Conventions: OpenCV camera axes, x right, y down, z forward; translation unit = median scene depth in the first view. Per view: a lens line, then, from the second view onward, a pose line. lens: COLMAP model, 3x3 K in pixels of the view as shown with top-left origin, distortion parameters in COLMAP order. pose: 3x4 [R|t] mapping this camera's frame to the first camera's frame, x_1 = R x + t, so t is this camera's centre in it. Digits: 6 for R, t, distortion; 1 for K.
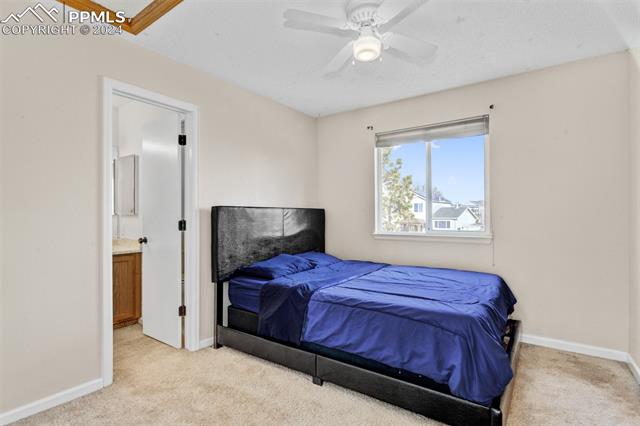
lens RADIAL K [[317.2, 0, 320.9], [0, 317.2, 216.1], [0, 0, 1]] dist [-0.001401, -0.000078]
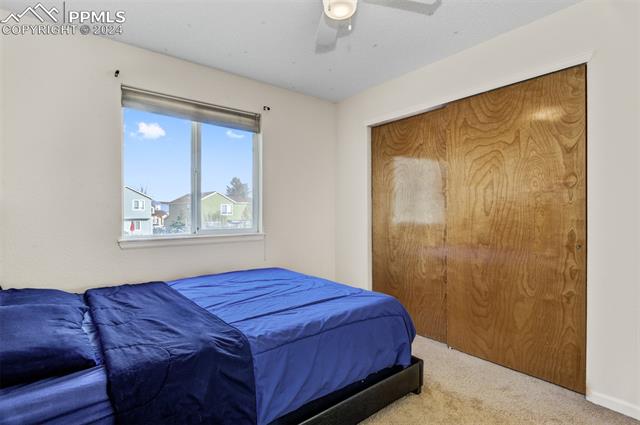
lens RADIAL K [[317.2, 0, 320.9], [0, 317.2, 215.6], [0, 0, 1]] dist [-0.001401, -0.000078]
pose [[0.272772, -0.006708, 0.962055, -0.407772], [0.003725, 0.999976, 0.005916, 0.002705], [-0.962071, 0.001970, 0.272791, 0.525861]]
